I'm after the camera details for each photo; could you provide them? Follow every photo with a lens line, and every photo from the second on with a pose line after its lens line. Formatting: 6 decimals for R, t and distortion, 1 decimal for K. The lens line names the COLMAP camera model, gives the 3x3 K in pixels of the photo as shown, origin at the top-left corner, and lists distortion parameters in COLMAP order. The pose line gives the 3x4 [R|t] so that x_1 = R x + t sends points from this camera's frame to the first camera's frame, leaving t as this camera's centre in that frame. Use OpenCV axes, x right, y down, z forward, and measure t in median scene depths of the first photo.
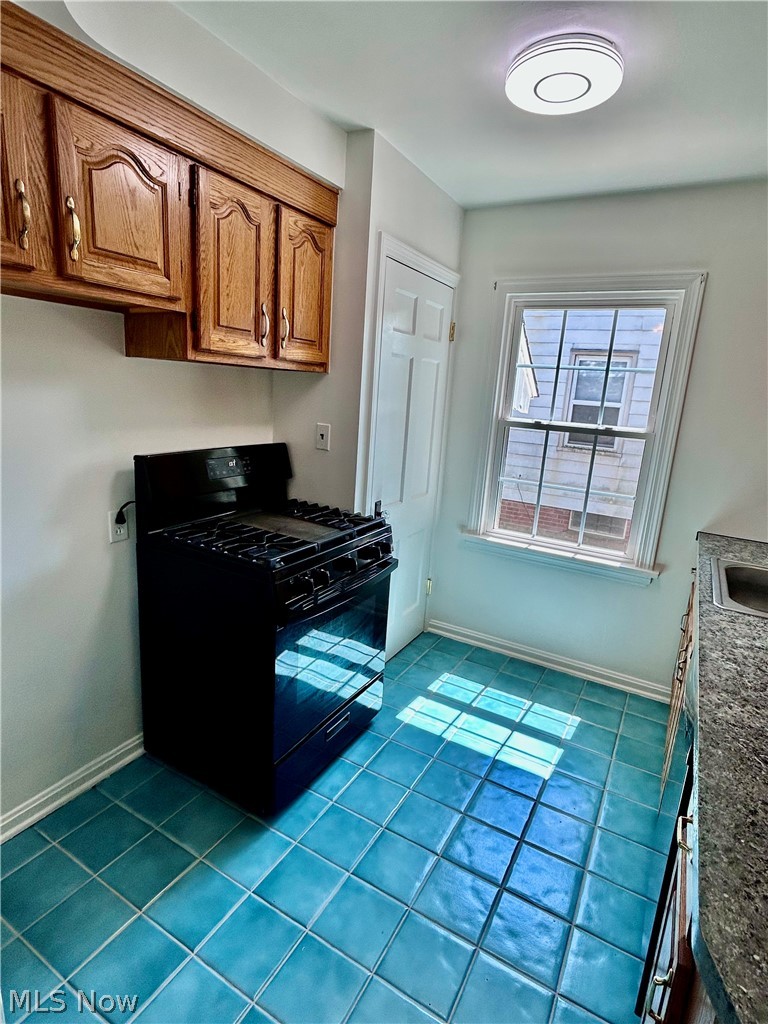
lens RADIAL K [[537.9, 0, 389.1], [0, 537.9, 509.5], [0, 0, 1]] dist [-0.000865, 0.001558]
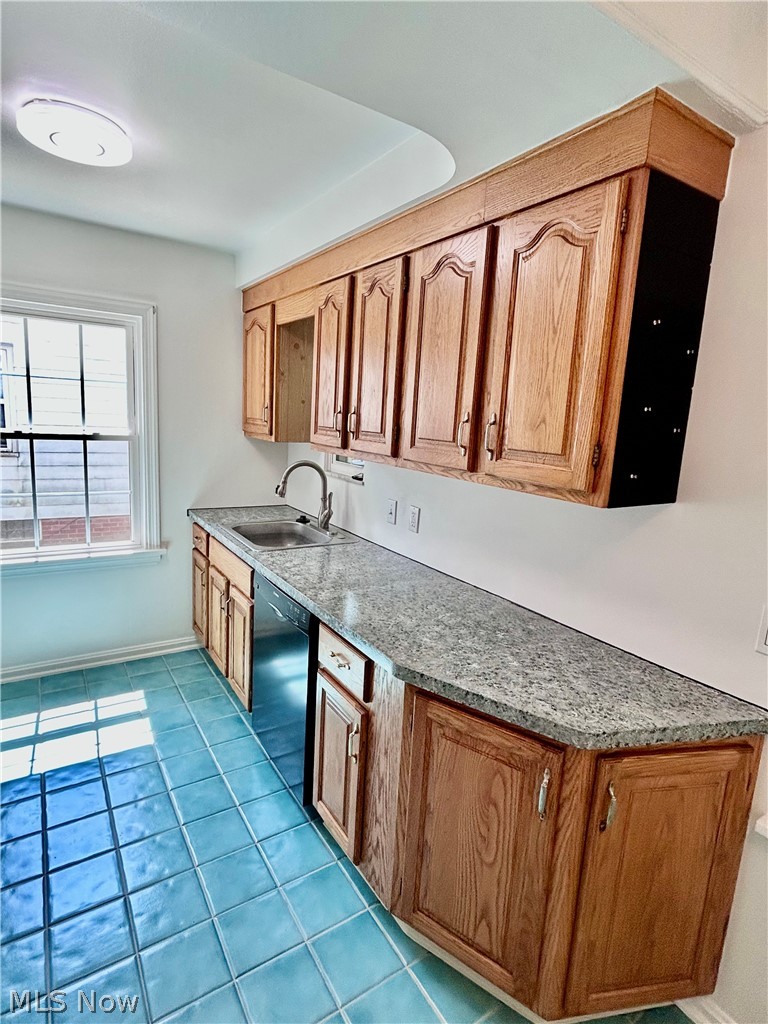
lens RADIAL K [[537.9, 0, 384.6], [0, 537.9, 510.2], [0, 0, 1]] dist [-0.000865, 0.001558]
pose [[0.465210, -0.192882, 0.863931, -0.342297], [0.173010, 0.976962, 0.124955, -0.038933], [-0.868129, 0.091339, 0.487863, -0.031730]]
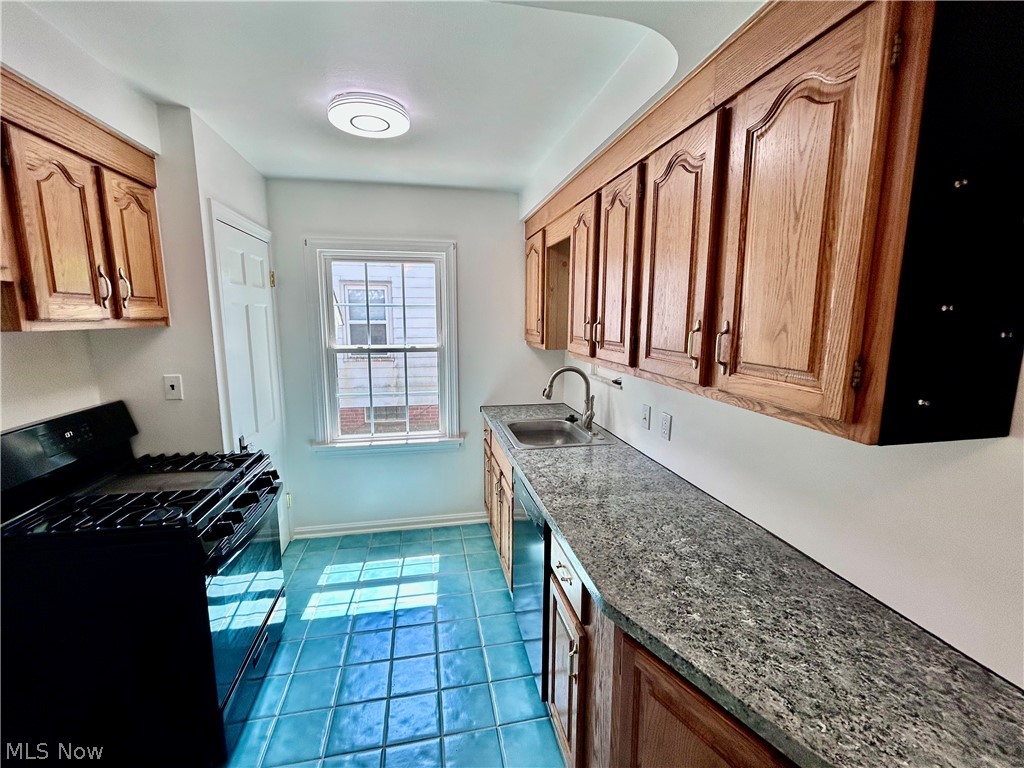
lens RADIAL K [[443.2, 0, 511.2], [0, 443.2, 384.5], [0, 0, 1]] dist [0.001087, 0.000540]
pose [[0.755278, -0.164748, 0.634360, -0.172488], [0.192883, 0.980901, 0.025098, -0.039054], [-0.626379, 0.103402, 0.772630, -0.050785]]
